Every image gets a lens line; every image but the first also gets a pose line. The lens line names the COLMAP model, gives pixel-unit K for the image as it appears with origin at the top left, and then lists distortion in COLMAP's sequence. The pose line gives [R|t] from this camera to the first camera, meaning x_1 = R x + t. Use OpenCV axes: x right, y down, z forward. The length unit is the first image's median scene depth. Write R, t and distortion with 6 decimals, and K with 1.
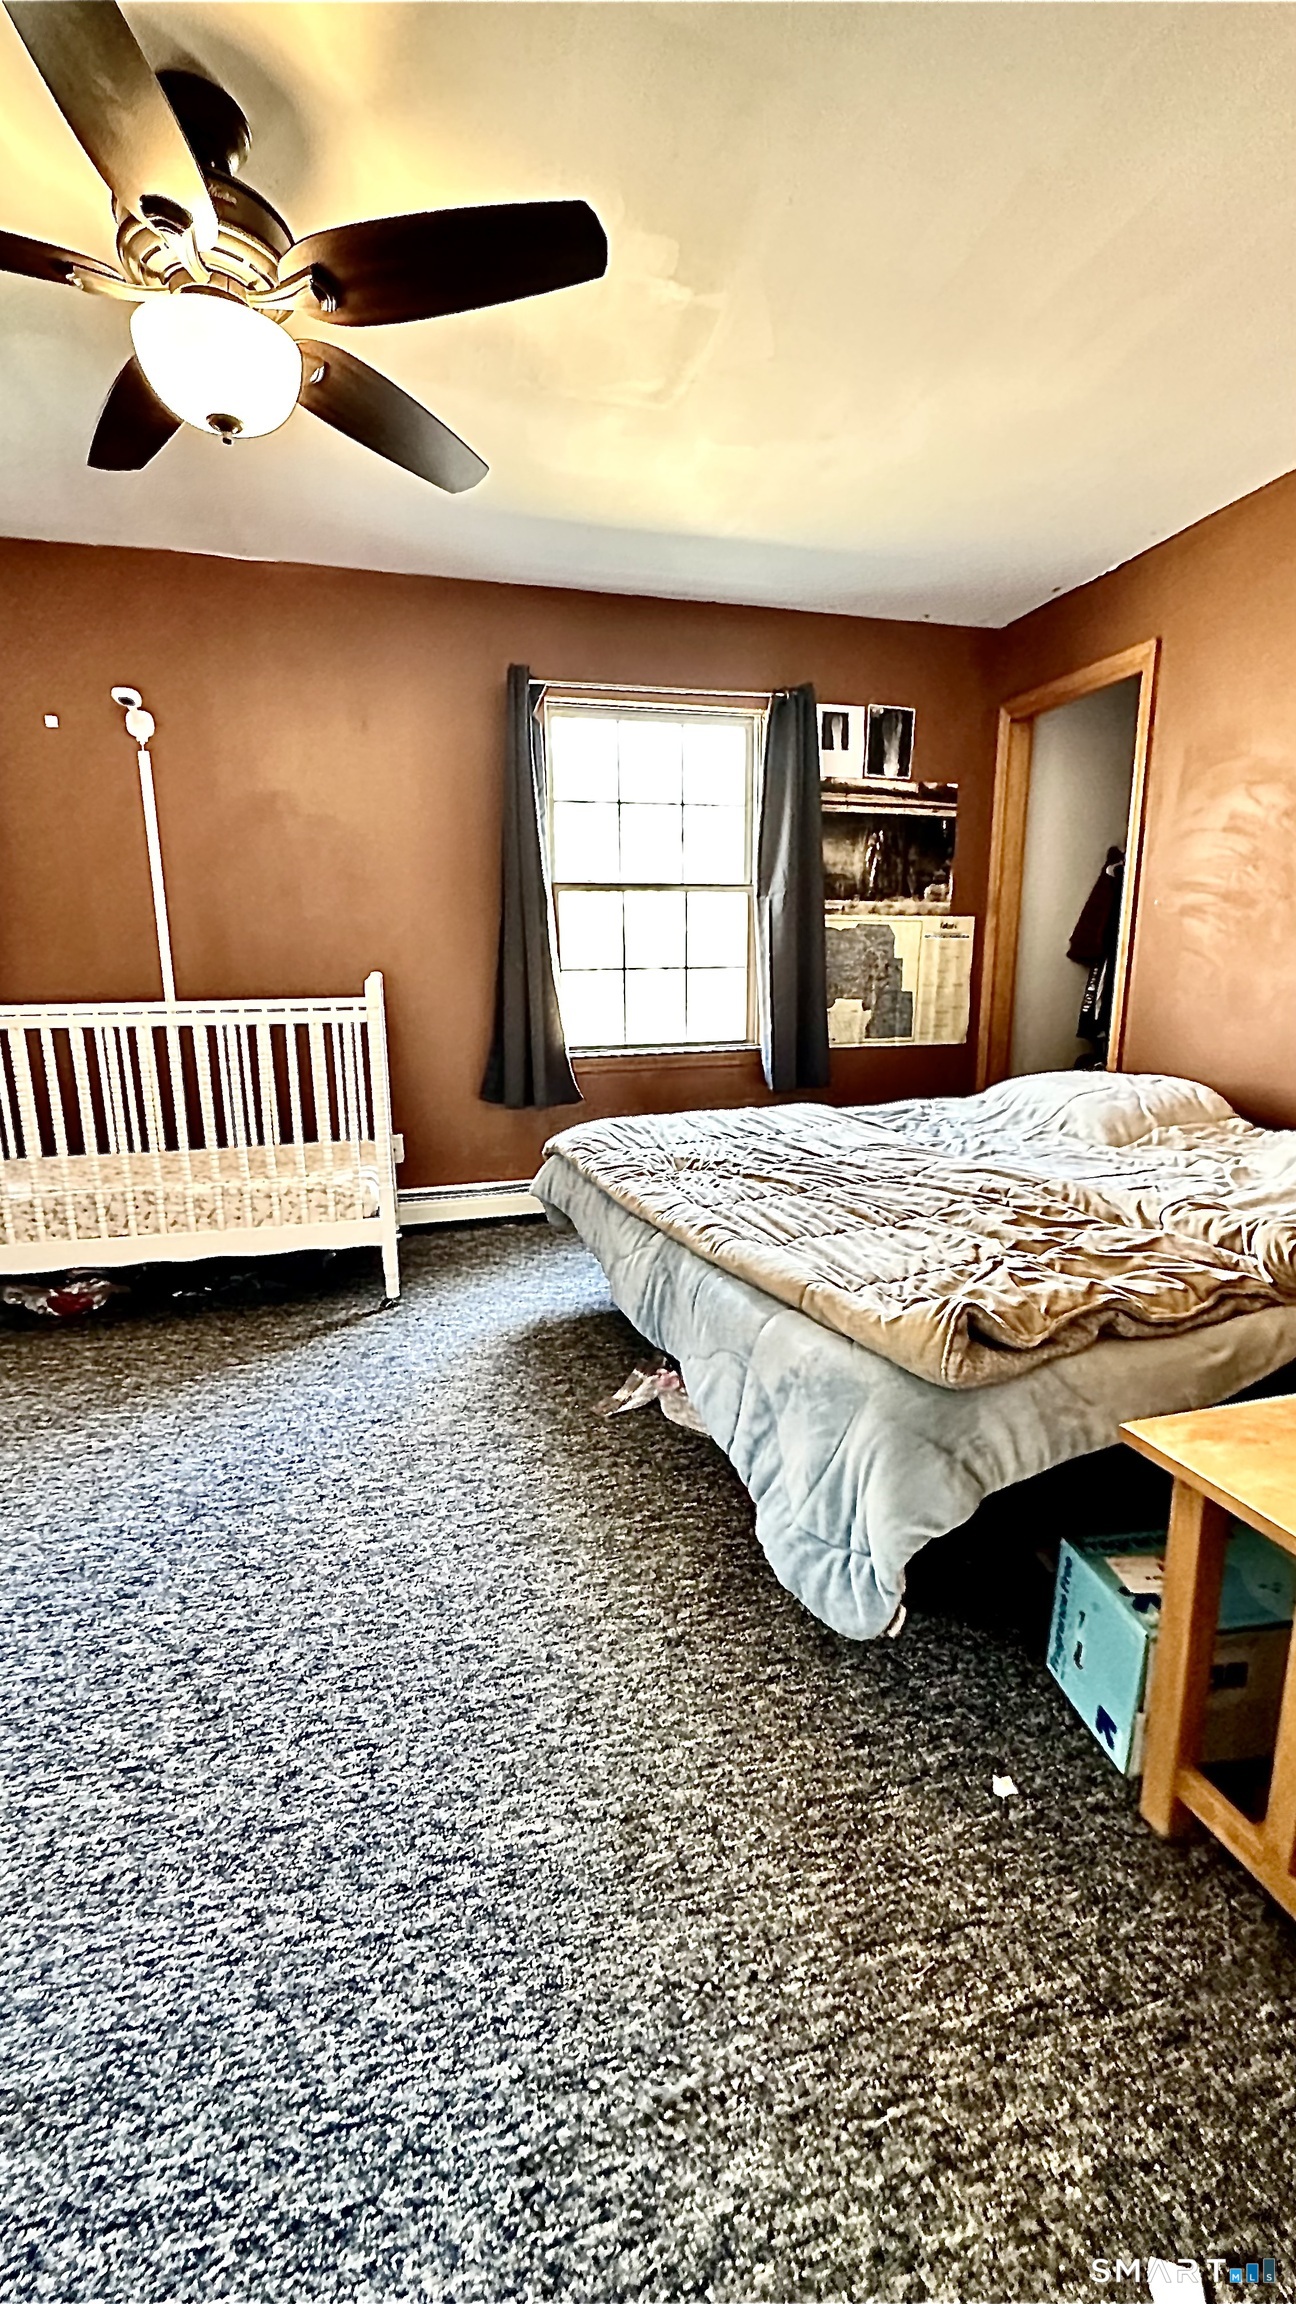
lens RADIAL K [[921.1, 0, 649.2], [0, 921.1, 1152.1], [0, 0, 1]] dist [-0.002257, 0.001226]
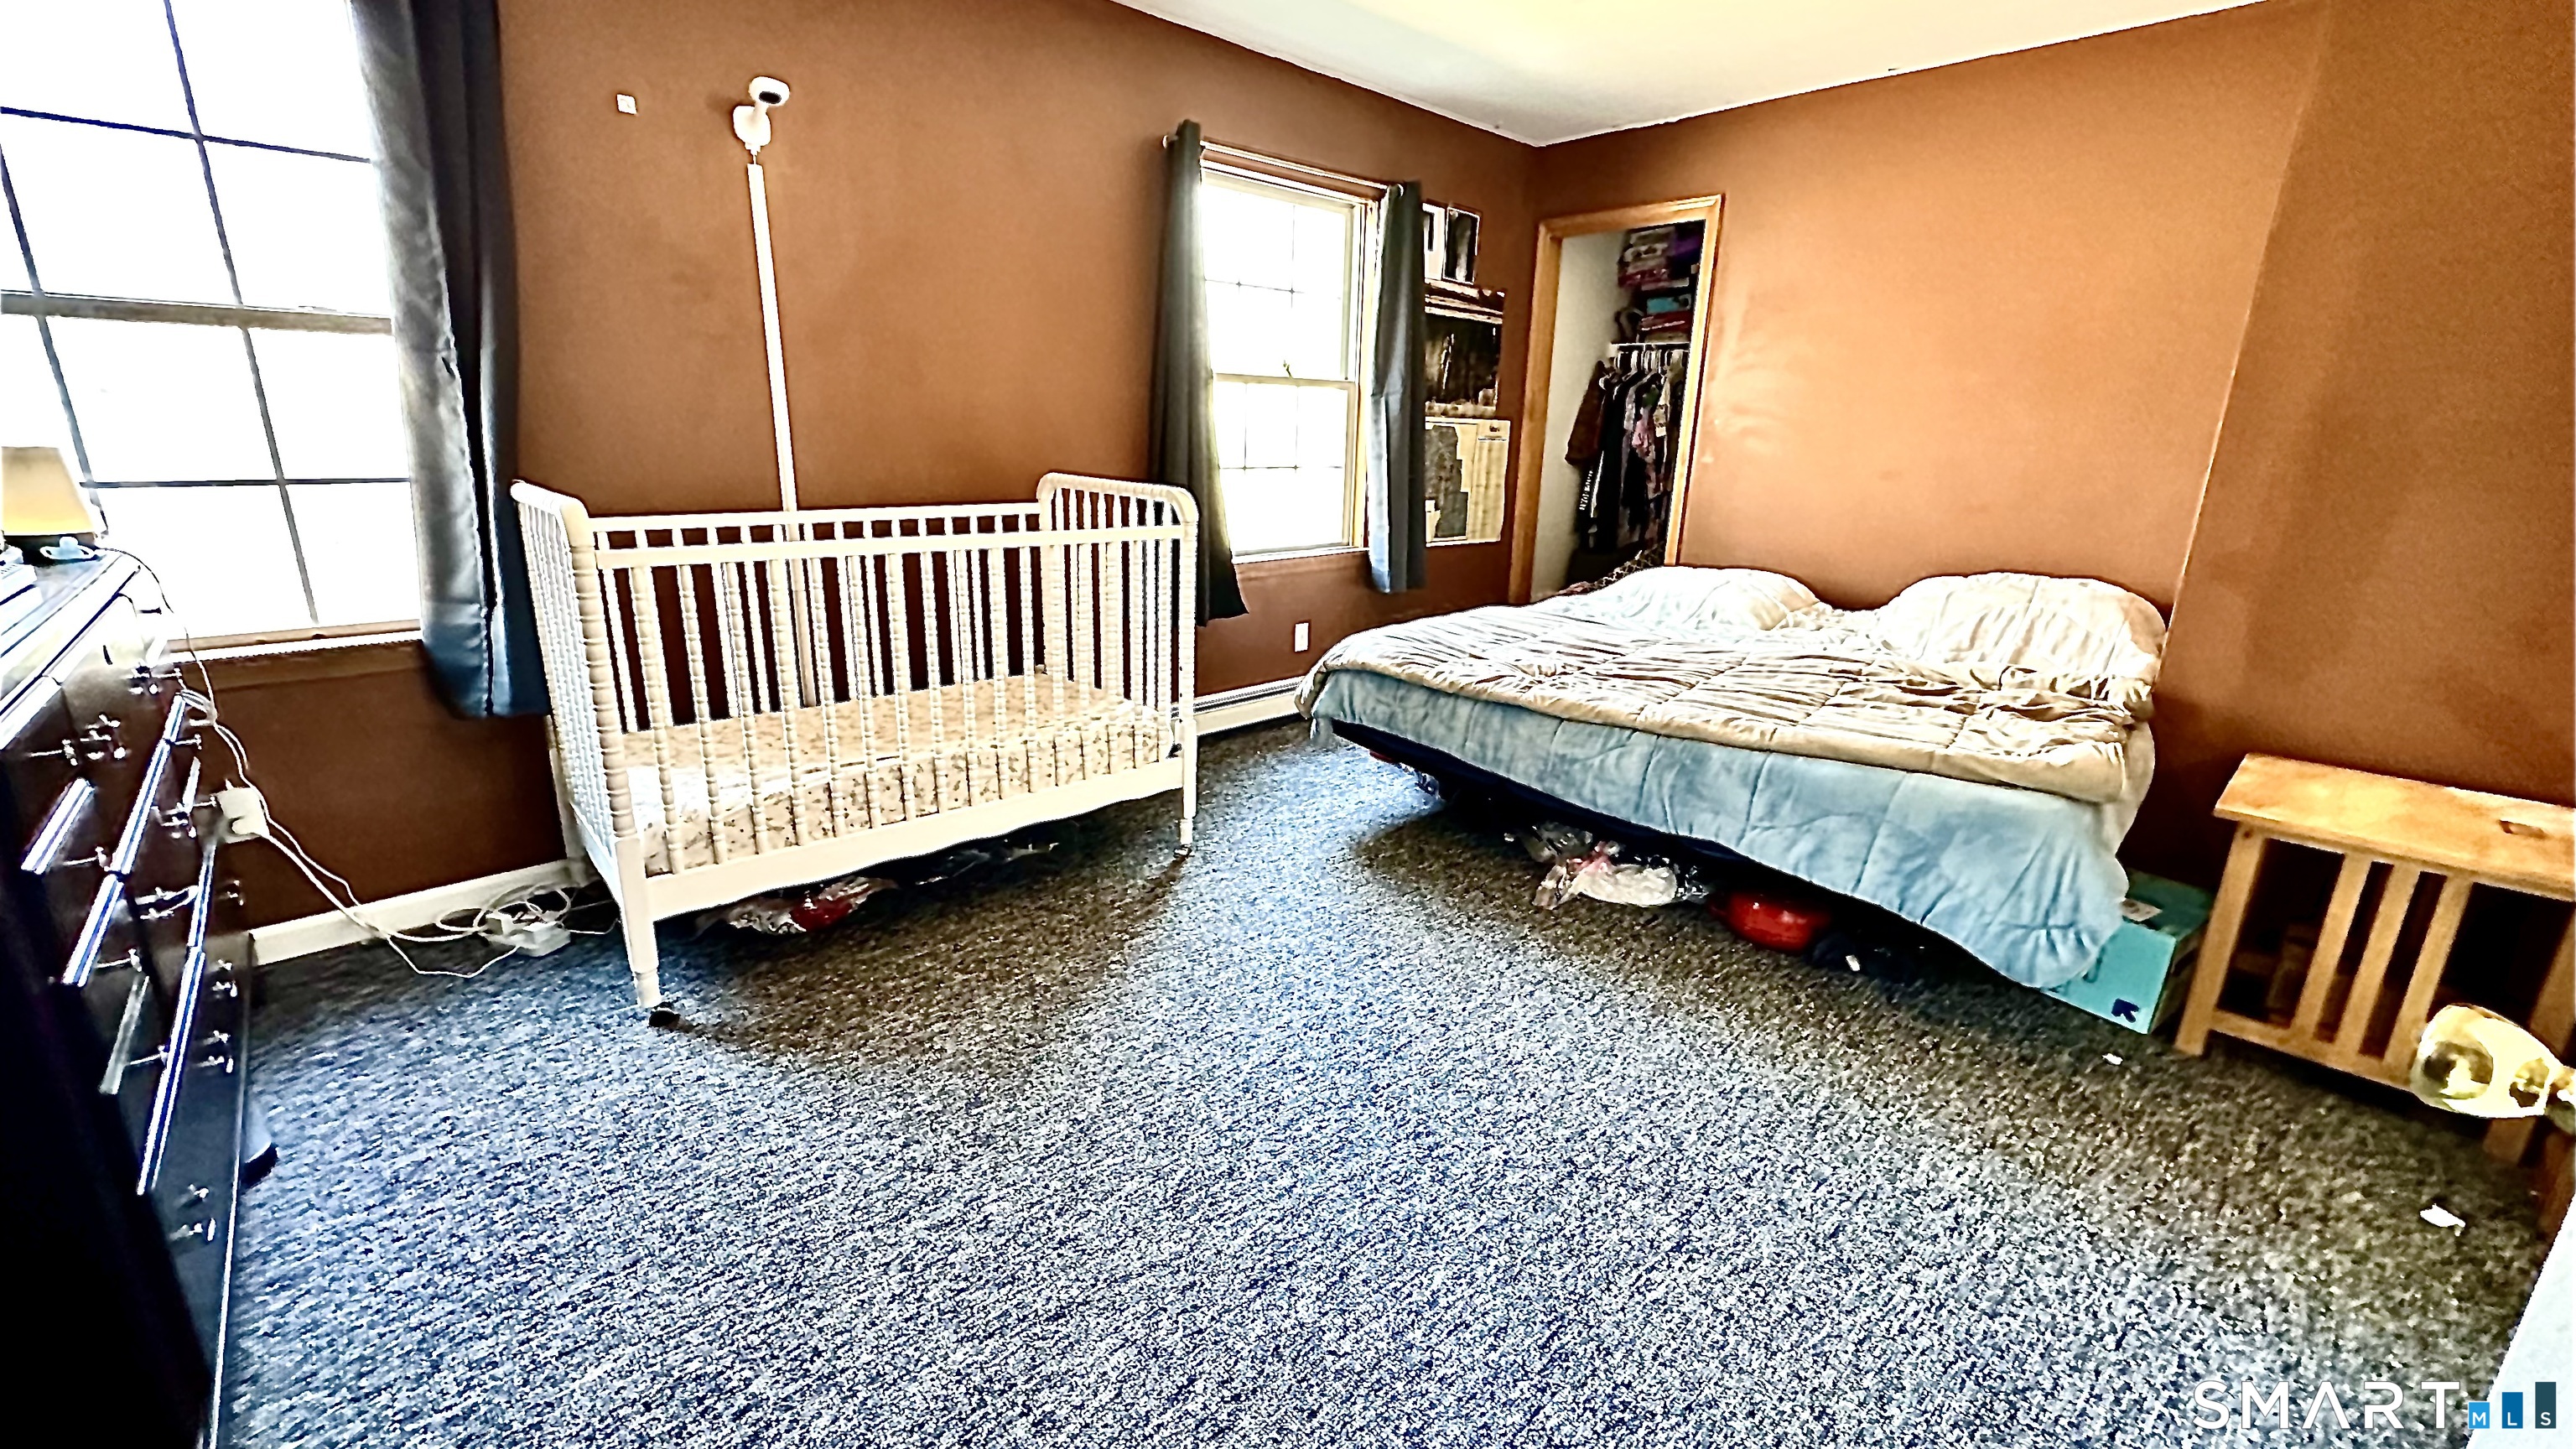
lens RADIAL K [[1029.8, 0, 1300.3], [0, 1029.8, 719.8], [0, 0, 1]] dist [-0.002257, 0.001226]
pose [[0.883496, -0.097965, 0.458081, -0.479626], [0.066343, 0.994199, 0.084664, -0.031288], [-0.463717, -0.044410, 0.884869, 0.046037]]
